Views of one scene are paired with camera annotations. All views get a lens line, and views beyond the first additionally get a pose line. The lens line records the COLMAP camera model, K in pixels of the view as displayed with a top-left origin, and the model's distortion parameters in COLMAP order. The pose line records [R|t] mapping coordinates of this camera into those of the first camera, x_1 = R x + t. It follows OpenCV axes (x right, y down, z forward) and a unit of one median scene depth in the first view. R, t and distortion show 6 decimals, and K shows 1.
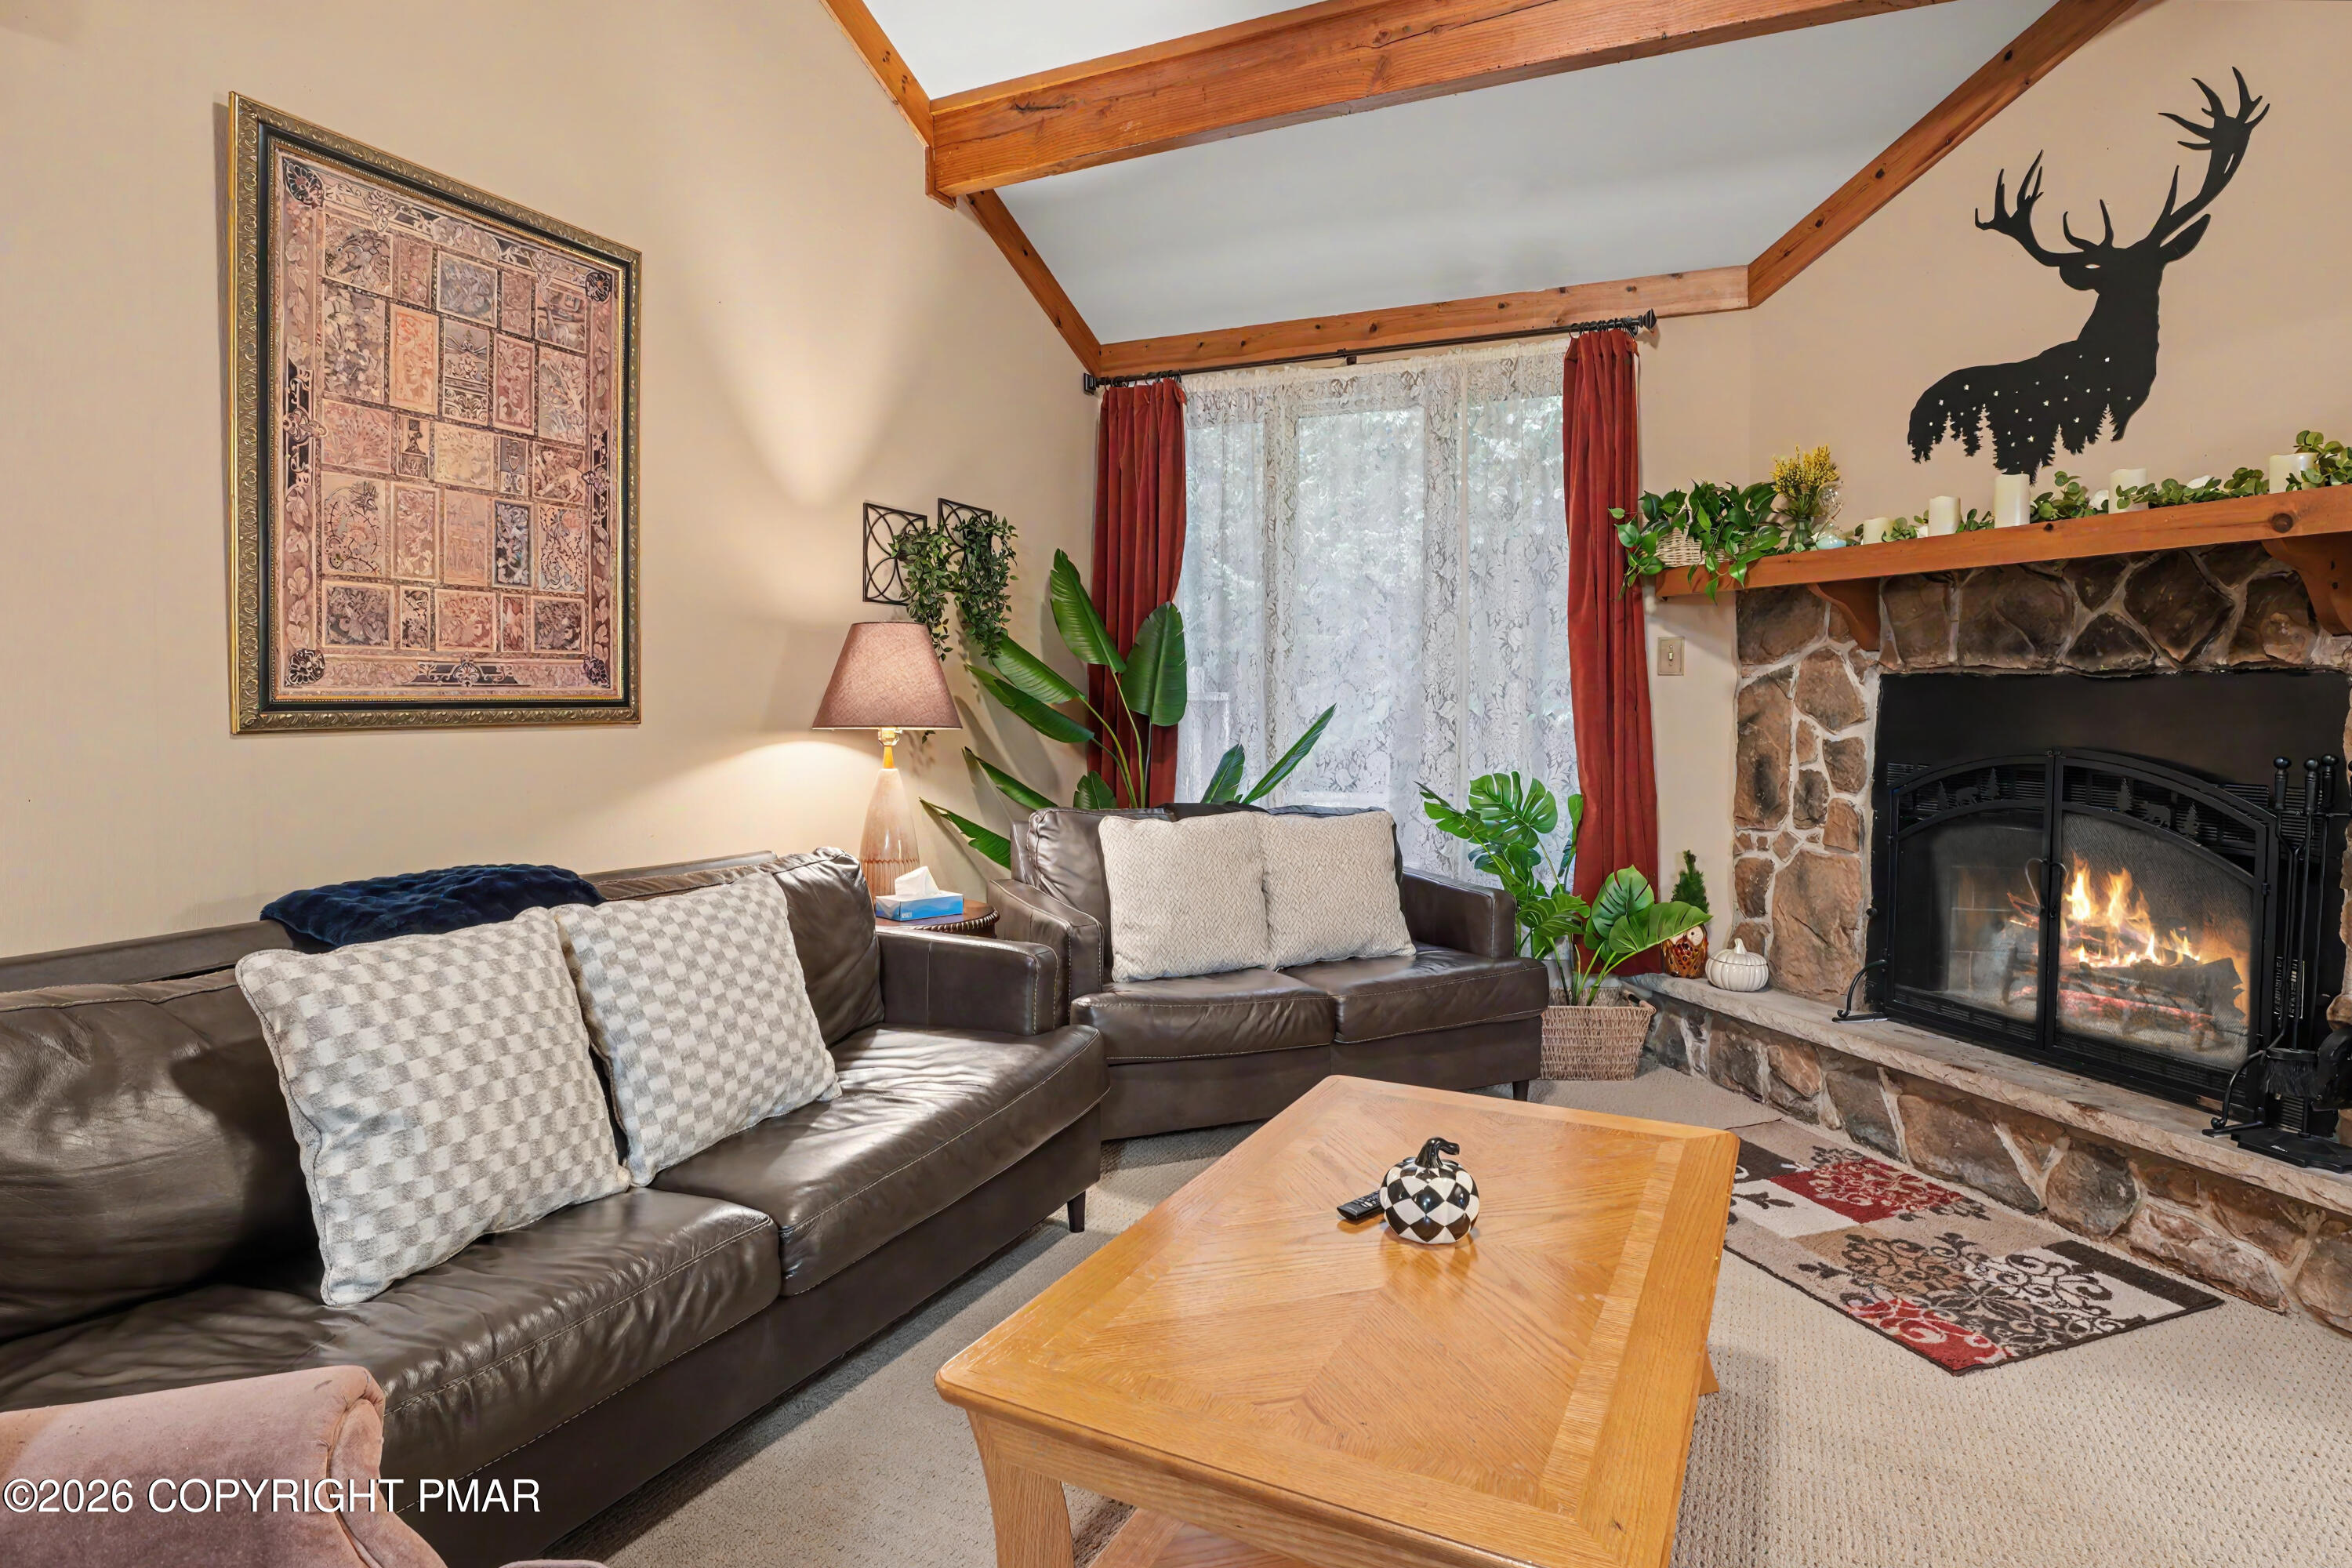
lens RADIAL K [[1255.8, 0, 1183.7], [0, 1255.8, 724.2], [0, 0, 1]] dist [-0.044430, 0.017342]
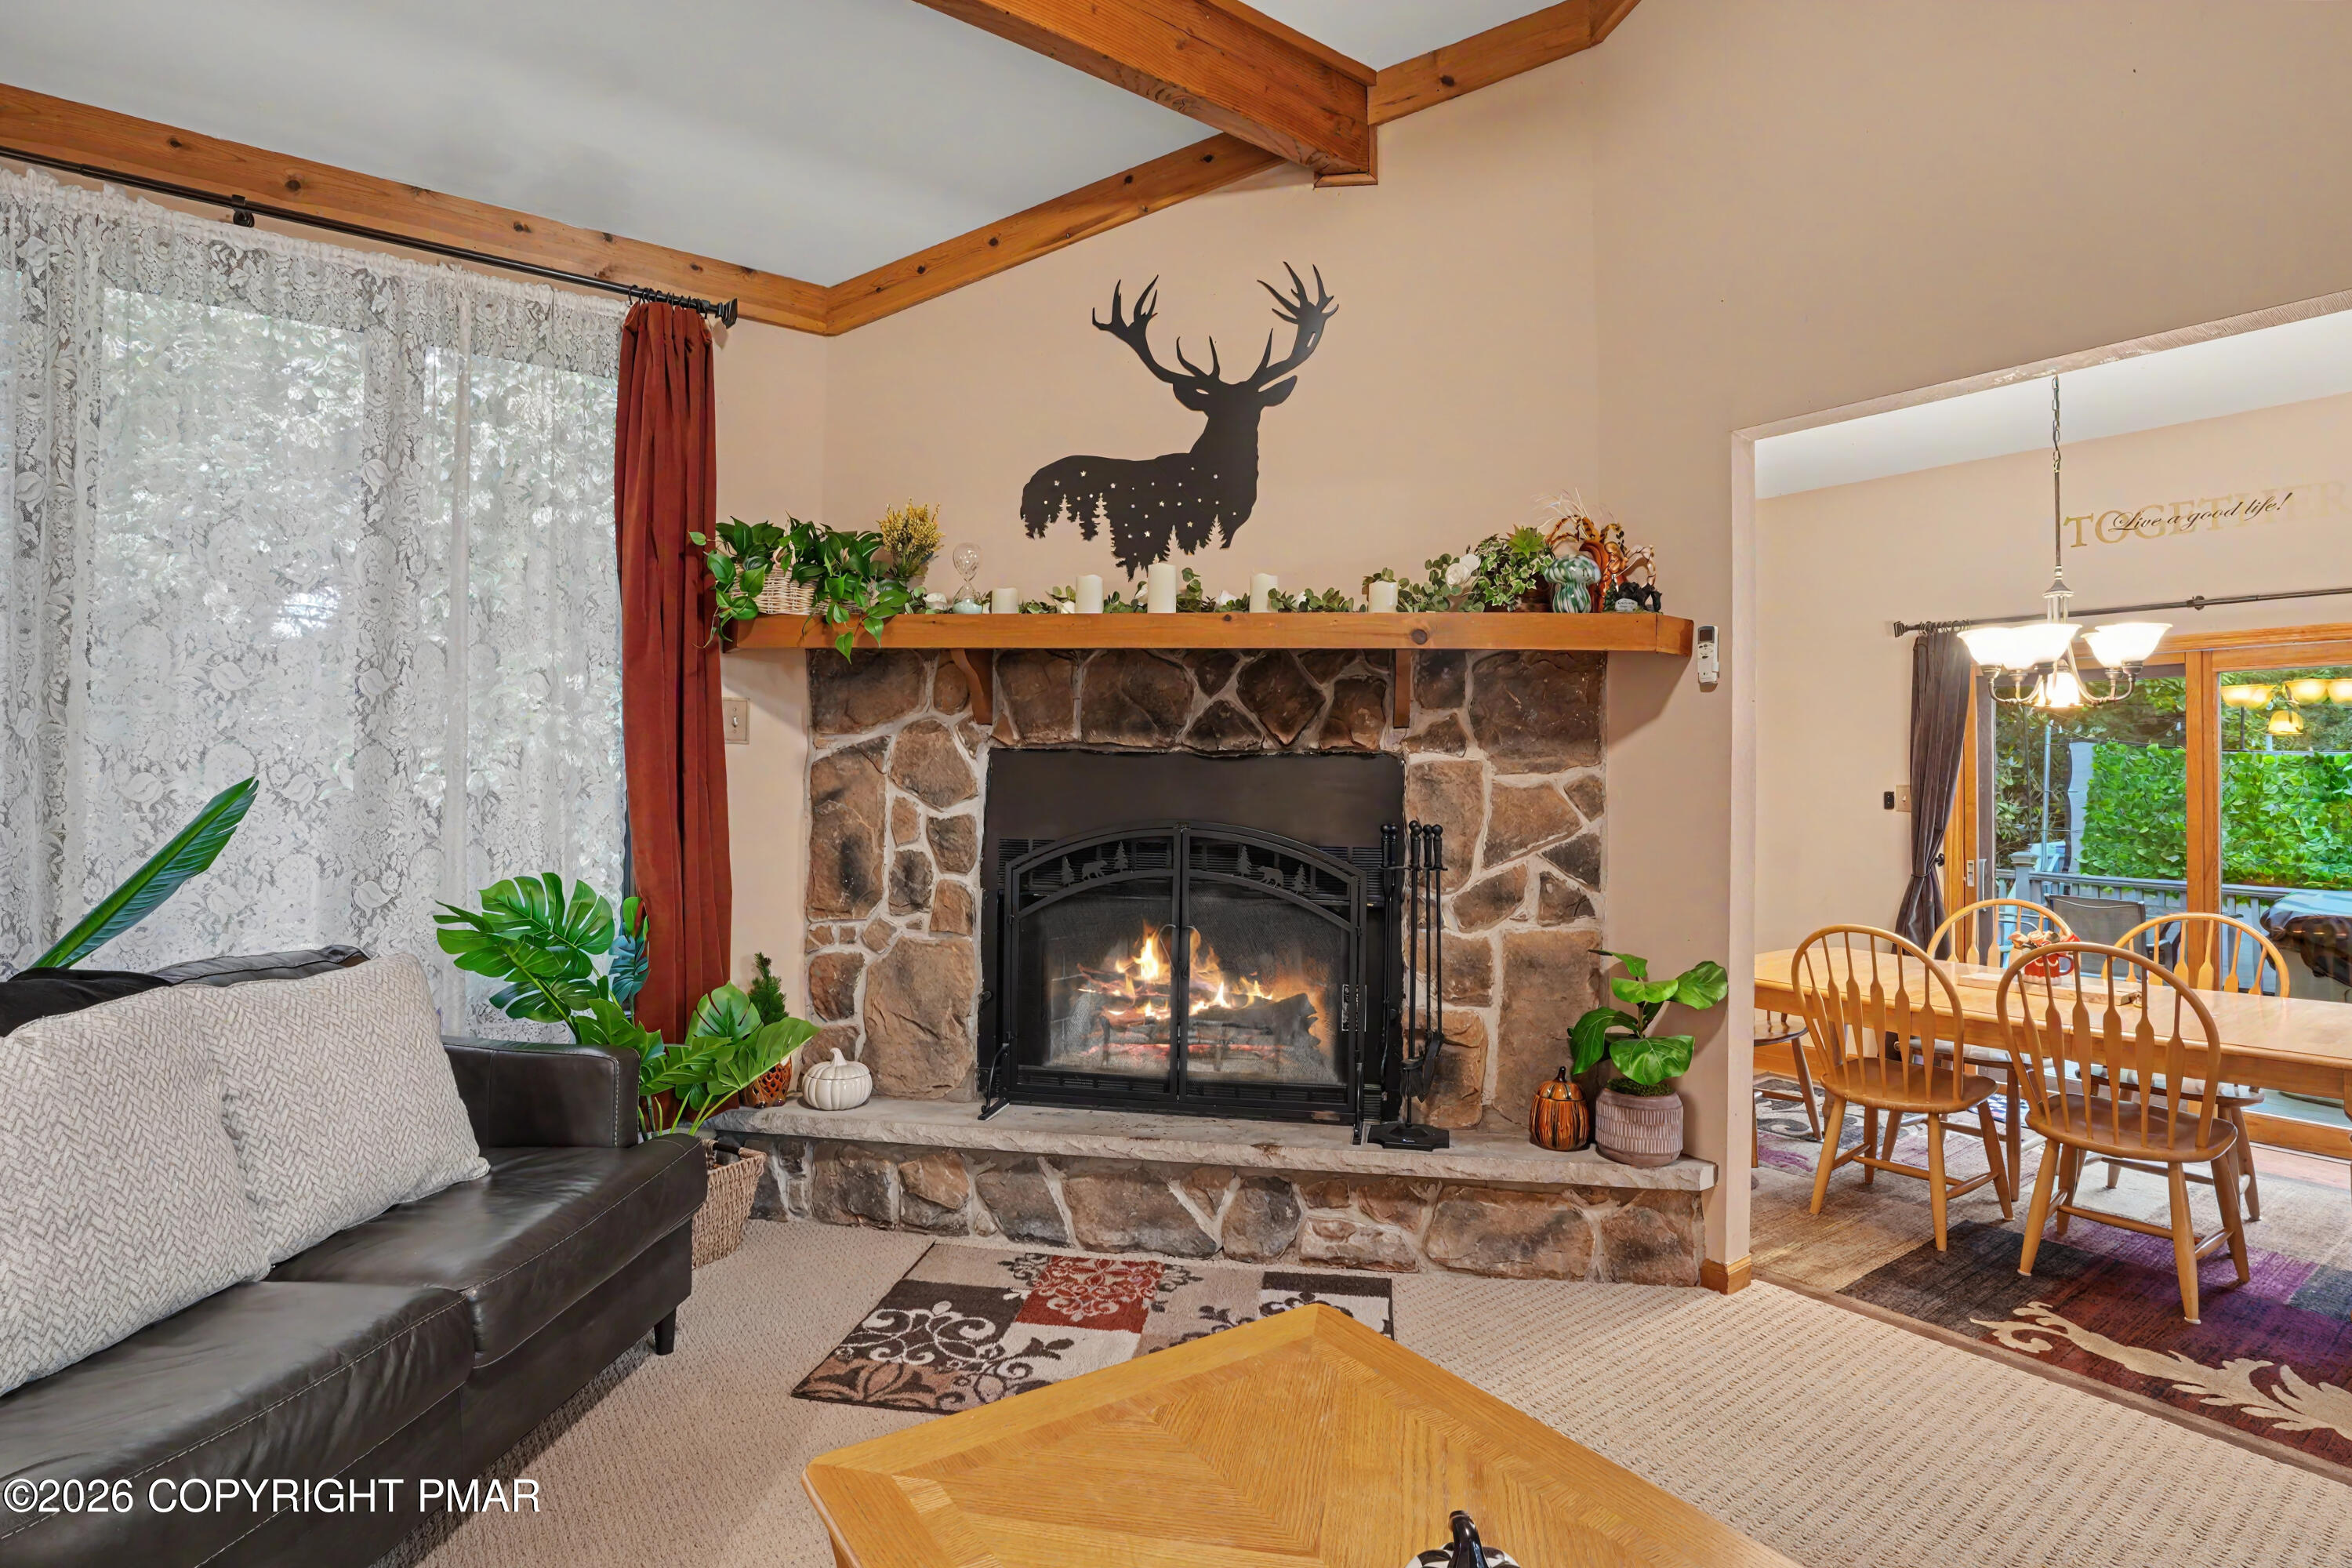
lens RADIAL K [[1203.3, 0, 1195.8], [0, 1203.3, 748.3], [0, 0, 1]] dist [-0.045655, 0.013734]
pose [[0.472114, 0.017774, 0.881358, -0.225102], [0.009471, 0.999637, -0.025233, -0.017718], [-0.881486, 0.020260, 0.471775, 0.485197]]
